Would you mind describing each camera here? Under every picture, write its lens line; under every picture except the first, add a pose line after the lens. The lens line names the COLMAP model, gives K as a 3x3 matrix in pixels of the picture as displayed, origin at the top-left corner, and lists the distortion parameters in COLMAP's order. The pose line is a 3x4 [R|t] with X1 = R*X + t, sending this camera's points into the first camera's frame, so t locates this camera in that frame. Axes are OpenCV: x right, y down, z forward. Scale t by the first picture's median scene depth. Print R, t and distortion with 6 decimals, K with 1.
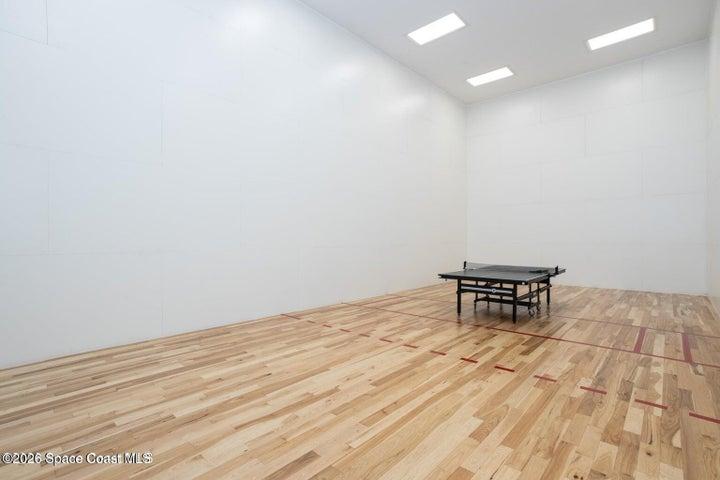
lens RADIAL K [[345.1, 0, 362.3], [0, 345.1, 237.8], [0, 0, 1]] dist [0.012443, 0.000197]
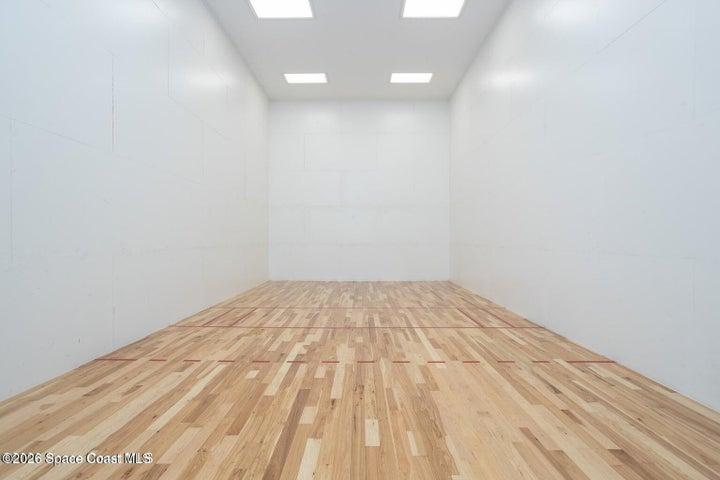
lens RADIAL K [[345.1, 0, 362.3], [0, 345.1, 237.8], [0, 0, 1]] dist [0.012443, 0.000197]
pose [[0.750261, 0.003121, 0.661134, -0.208266], [-0.000697, 0.999992, -0.003931, 0.002896], [-0.661141, 0.002488, 0.750257, 0.170871]]
